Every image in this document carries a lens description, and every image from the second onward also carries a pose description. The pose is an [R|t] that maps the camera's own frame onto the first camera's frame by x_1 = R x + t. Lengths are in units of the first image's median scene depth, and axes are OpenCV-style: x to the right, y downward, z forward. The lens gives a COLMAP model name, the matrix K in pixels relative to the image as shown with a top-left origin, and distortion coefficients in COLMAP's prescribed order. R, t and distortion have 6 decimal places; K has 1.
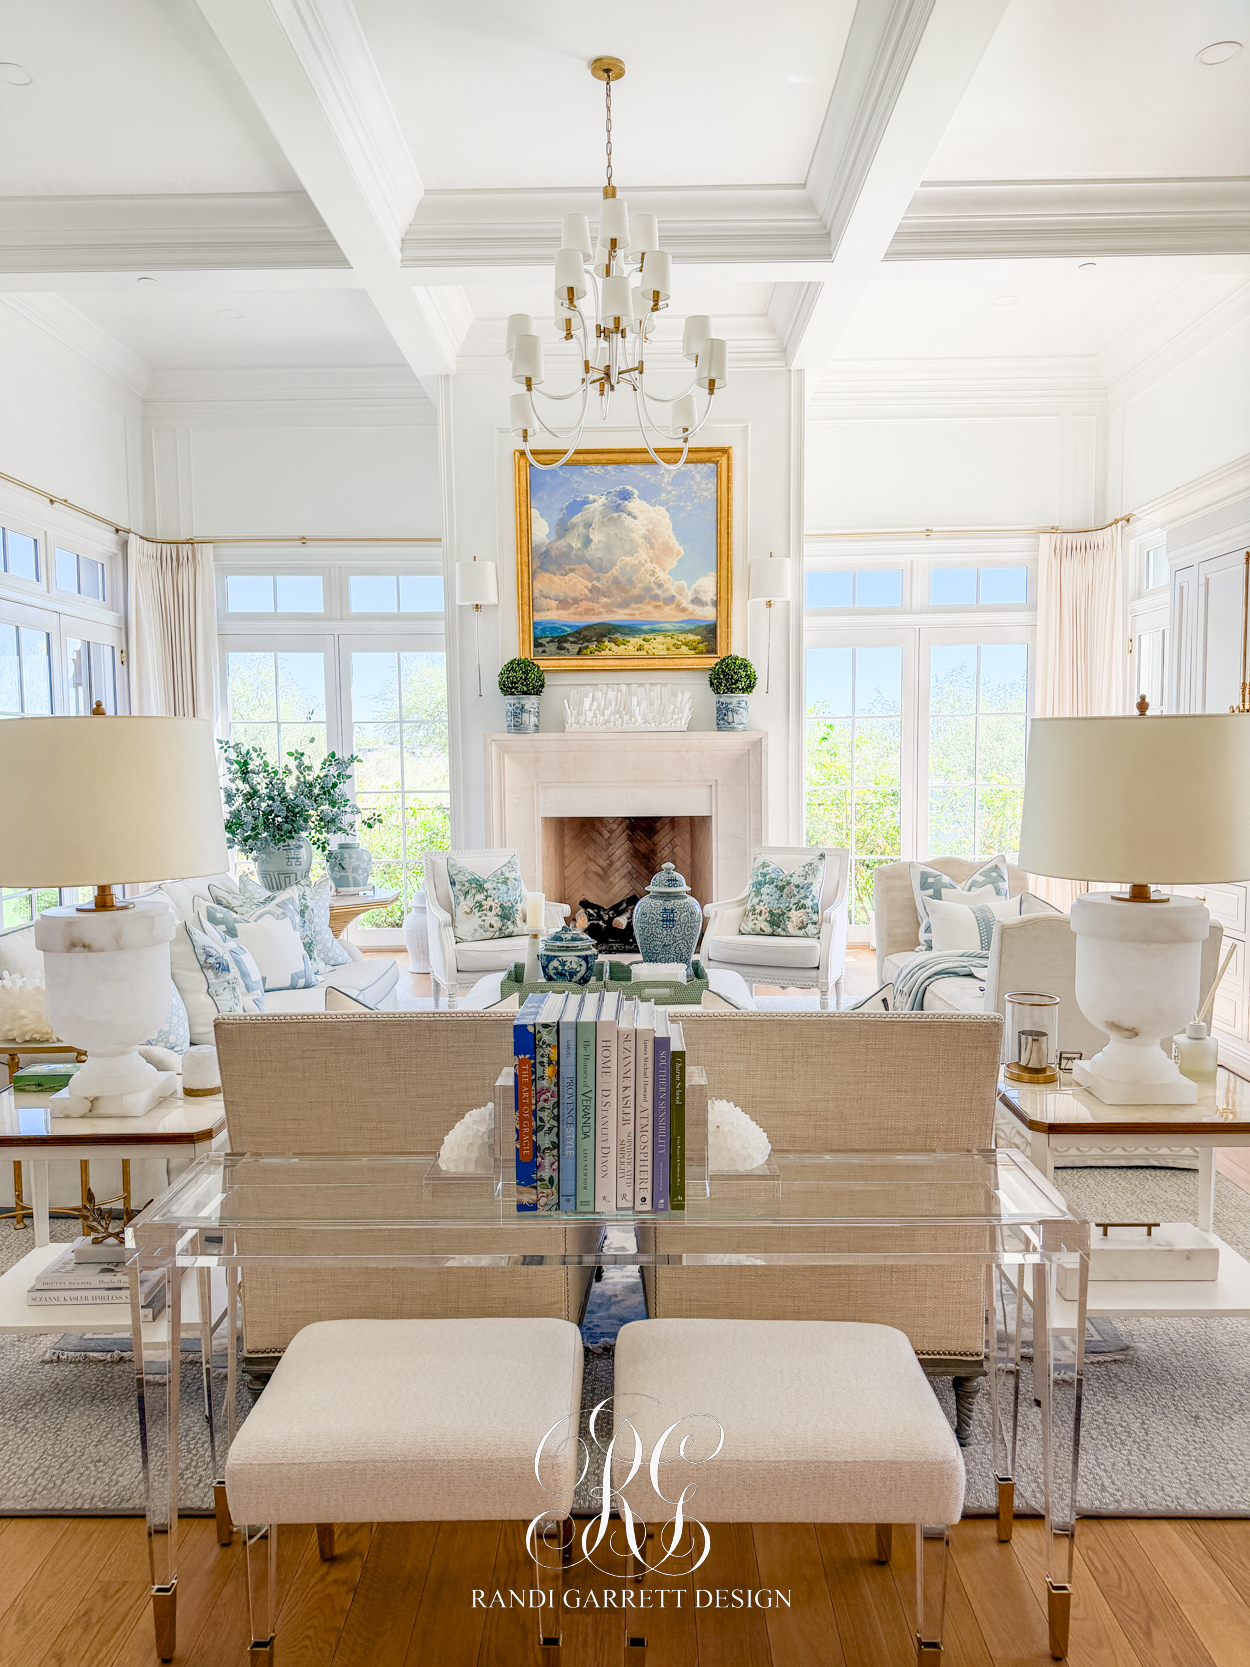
lens RADIAL K [[1178.0, 0, 625.0], [0, 1178.0, 833.5], [0, 0, 1]] dist [0.072996, -0.086095]
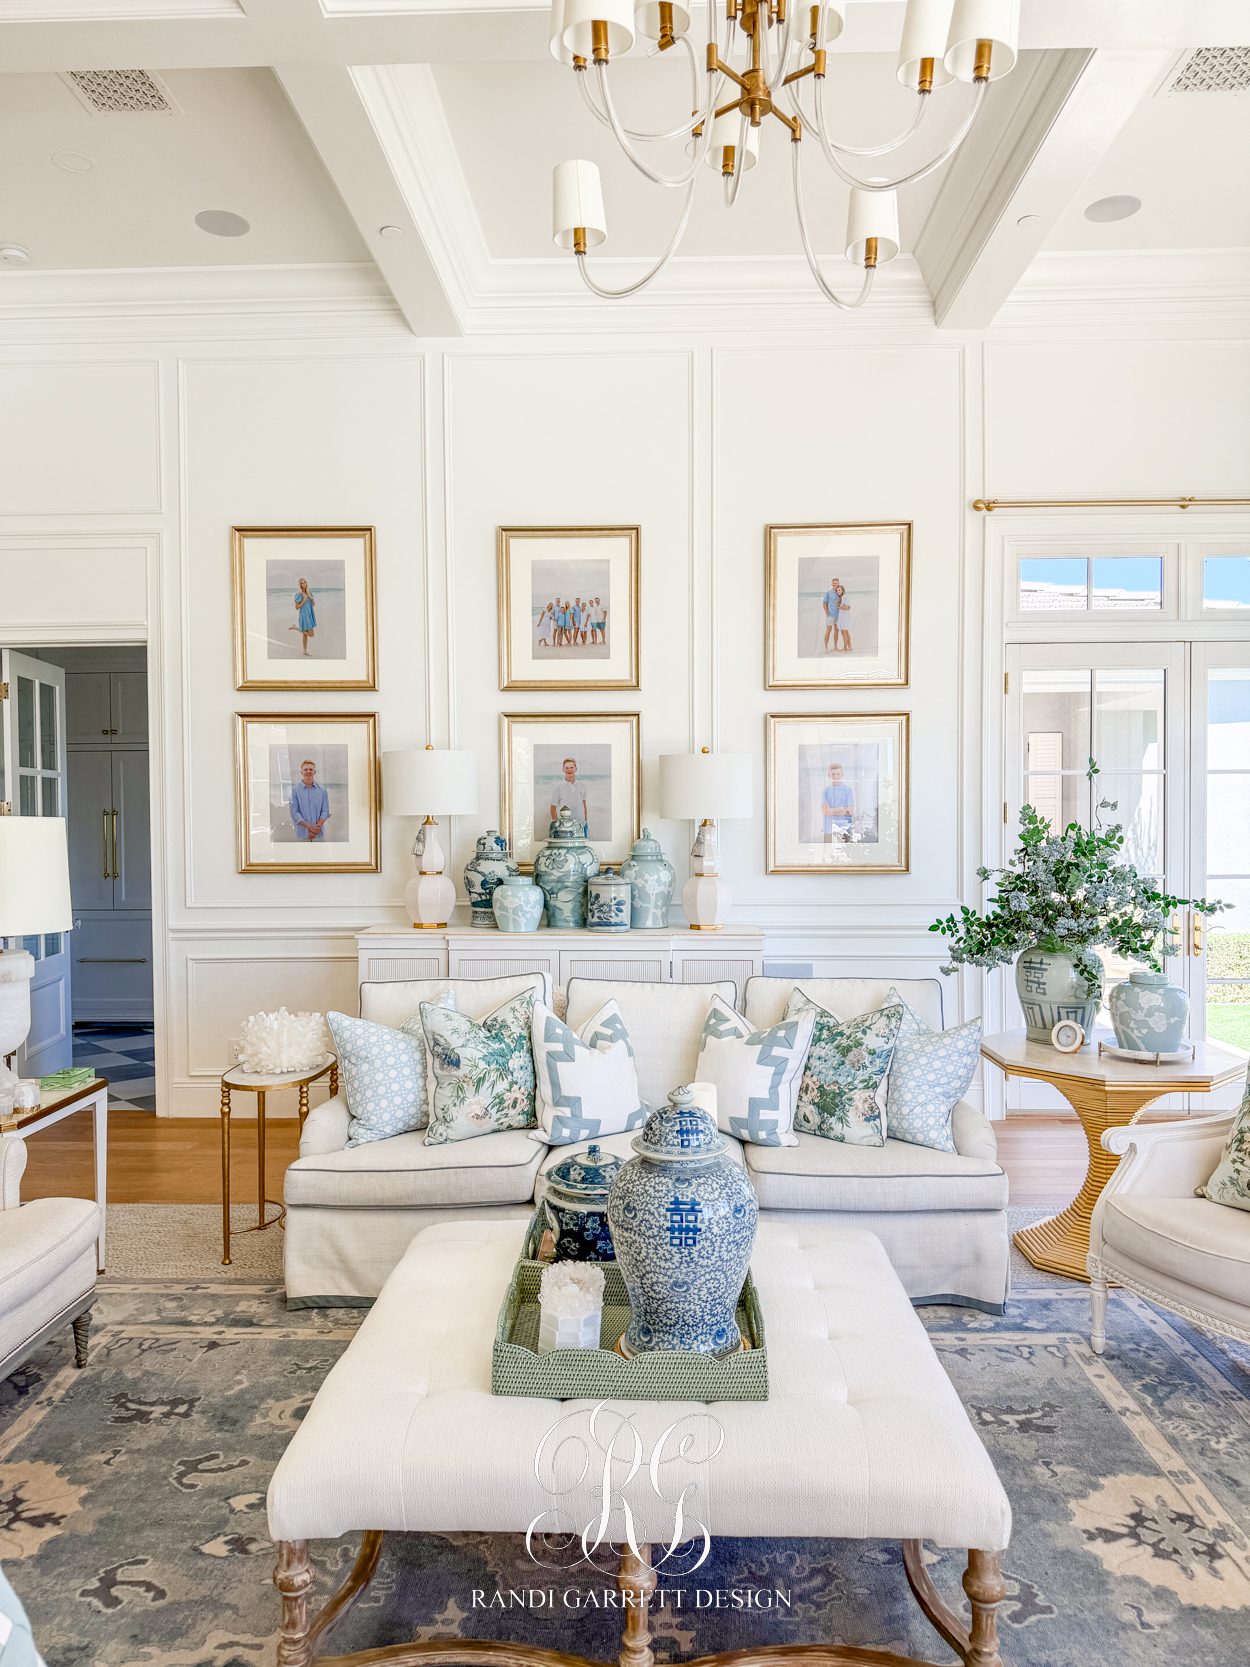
lens RADIAL K [[1161.8, 0, 625.0], [0, 1161.8, 833.5], [0, 0, 1]] dist [0.080910, -0.001524]
pose [[-0.029904, 0.027692, -0.999169, 0.381132], [-0.056581, 0.997966, 0.029352, -0.067713], [0.997950, 0.057412, -0.028276, 0.756891]]
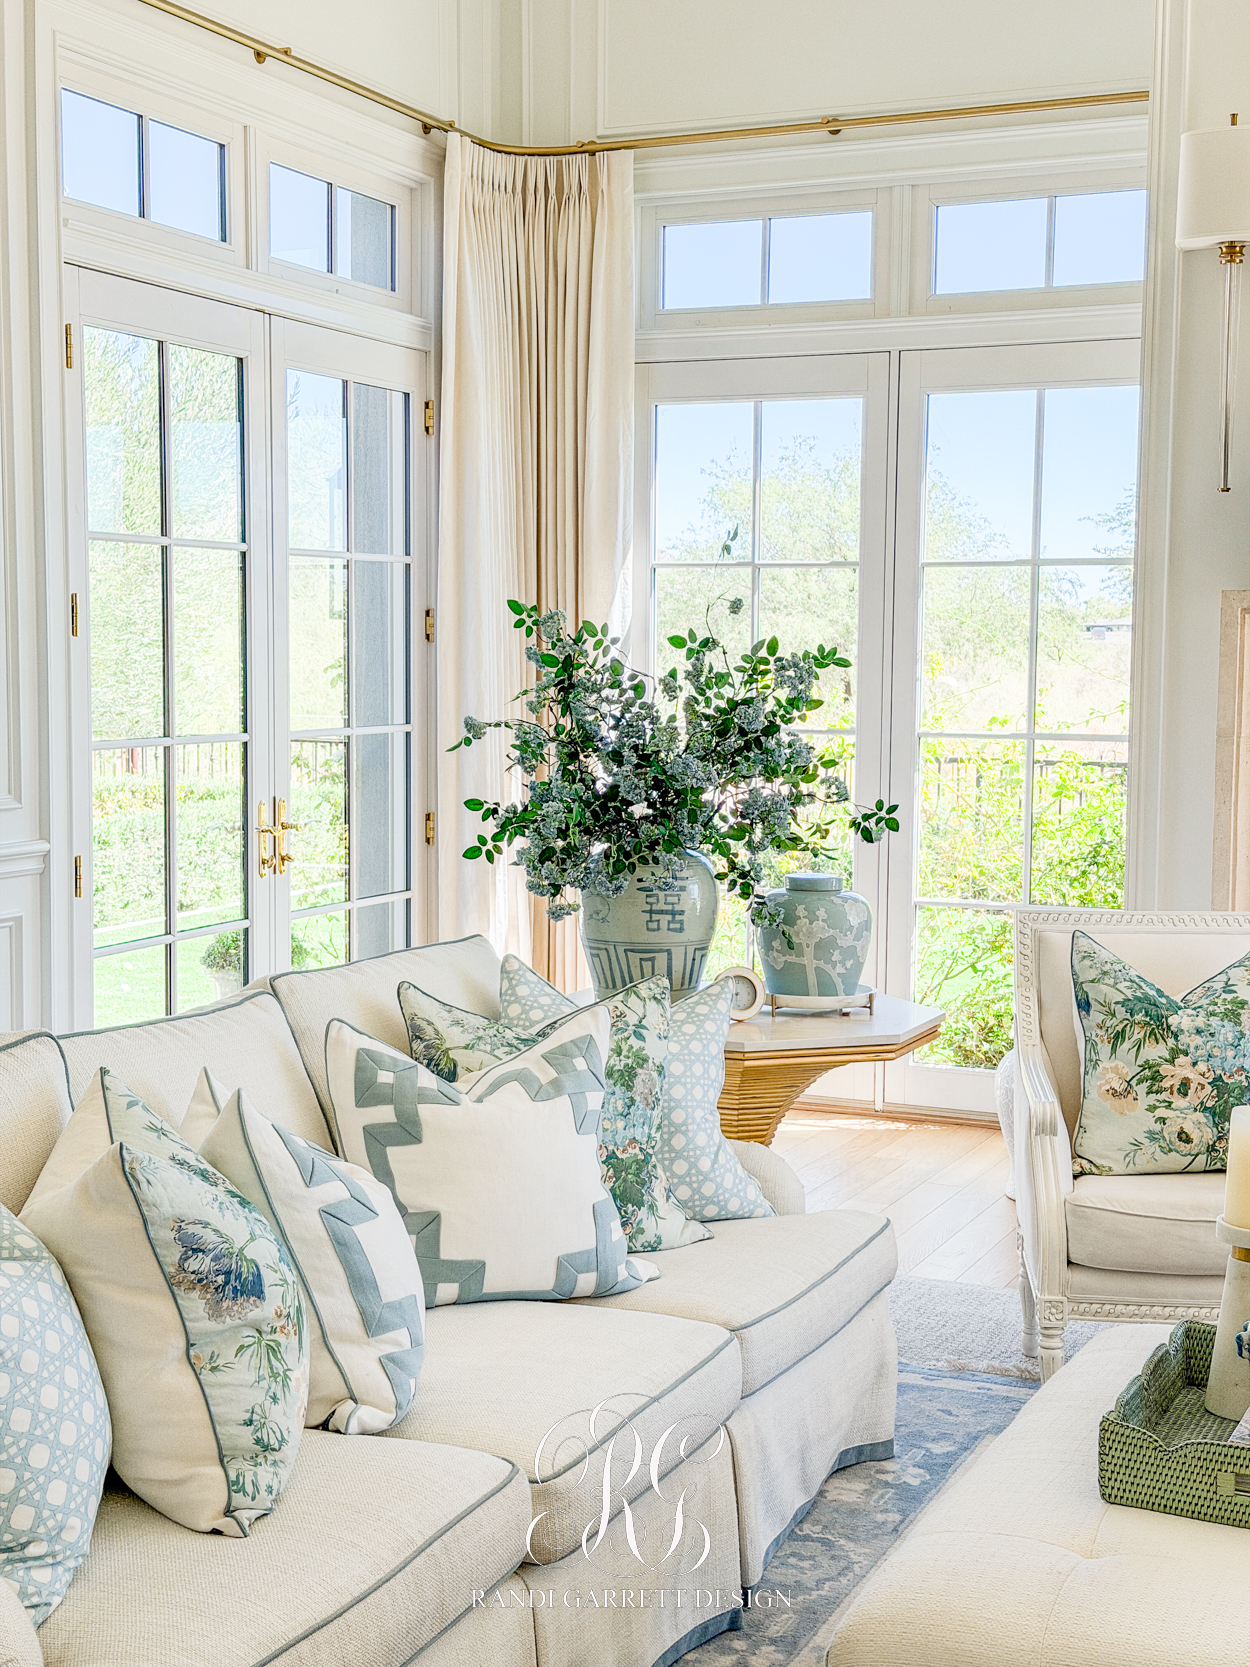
lens RADIAL K [[2322.5, 0, 625.0], [0, 2322.5, 833.5], [0, 0, 1]] dist [0.176927, -0.305062]
pose [[0.913411, 0.051913, -0.403715, 0.013135], [-0.044866, 0.998631, 0.026901, -0.023897], [0.404559, -0.006458, 0.914489, 0.291392]]
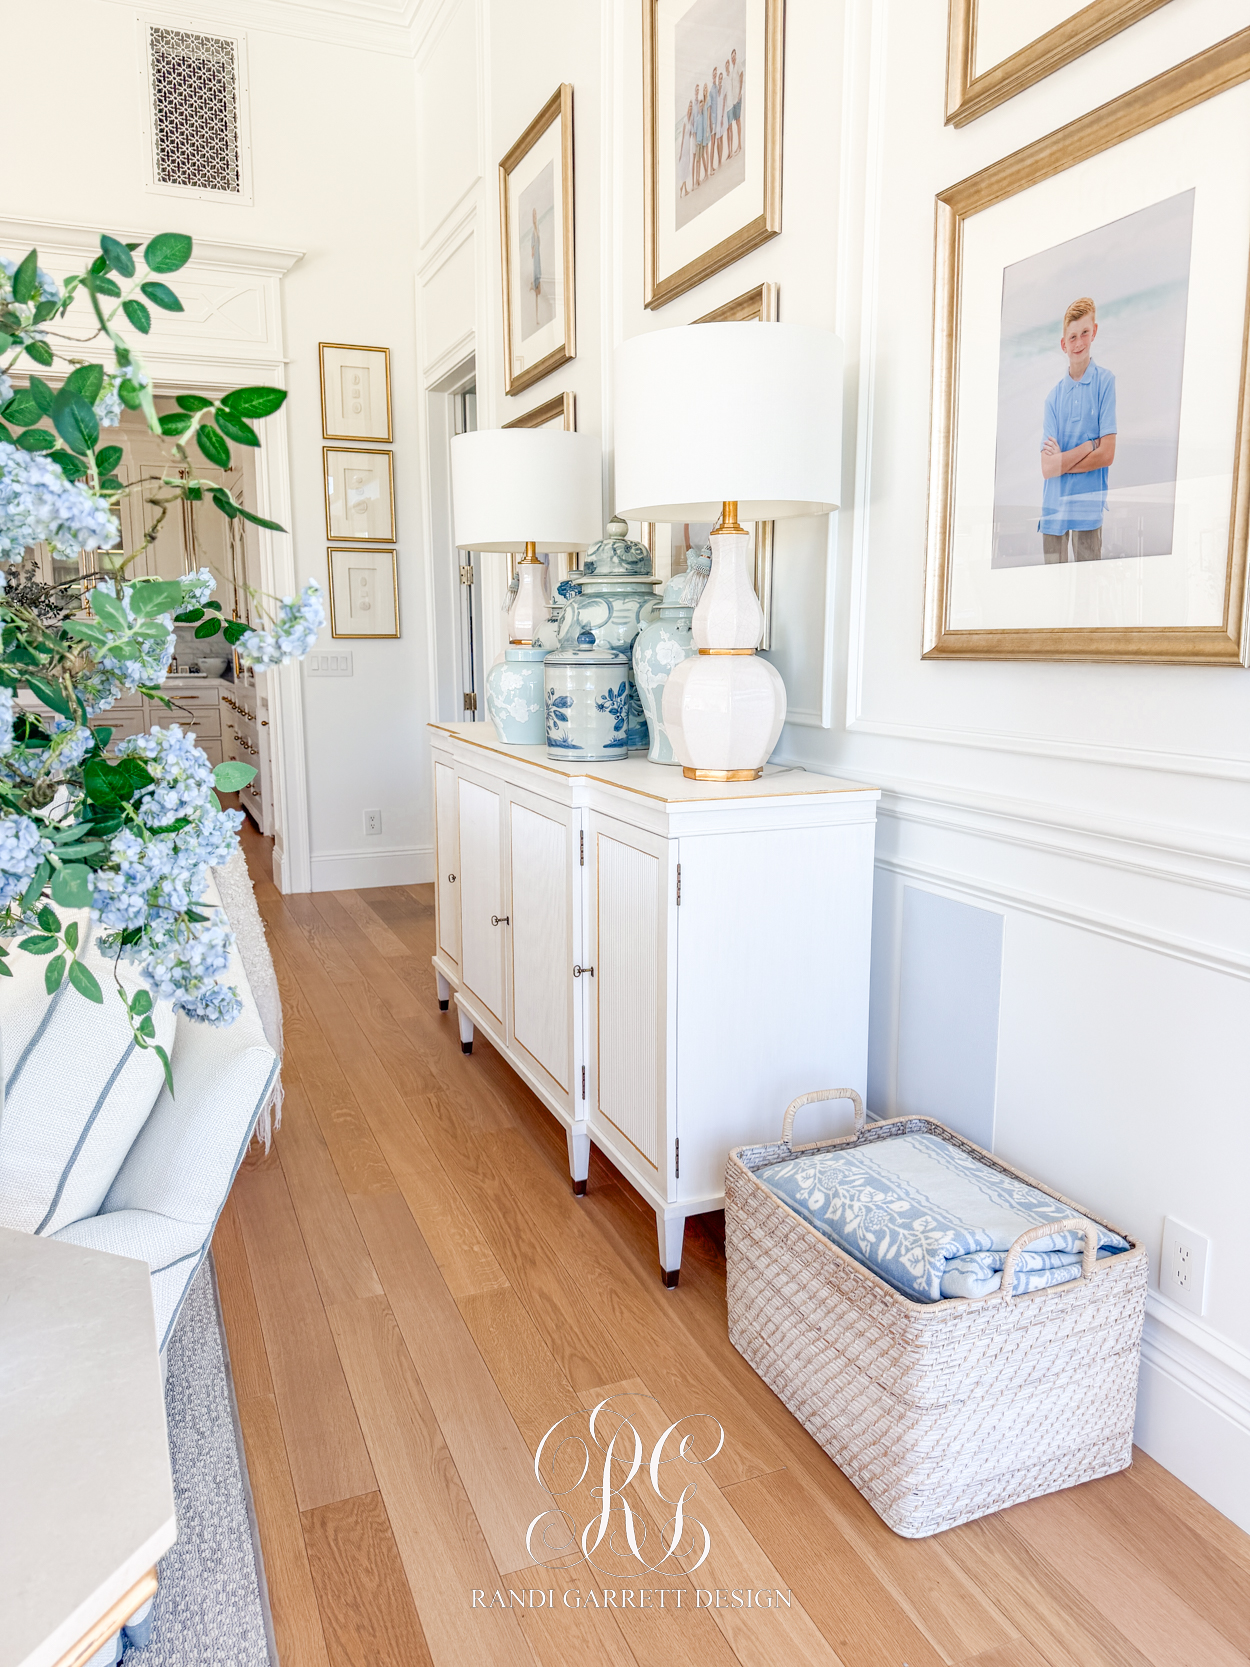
lens RADIAL K [[1178.0, 0, 625.0], [0, 1178.0, 833.5], [0, 0, 1]] dist [0.072996, -0.086095]
pose [[-0.917391, 0.084195, -0.388979, -0.320194], [-0.007891, 0.973327, 0.229288, -0.044267], [0.397909, 0.213417, -0.892257, 1.141979]]
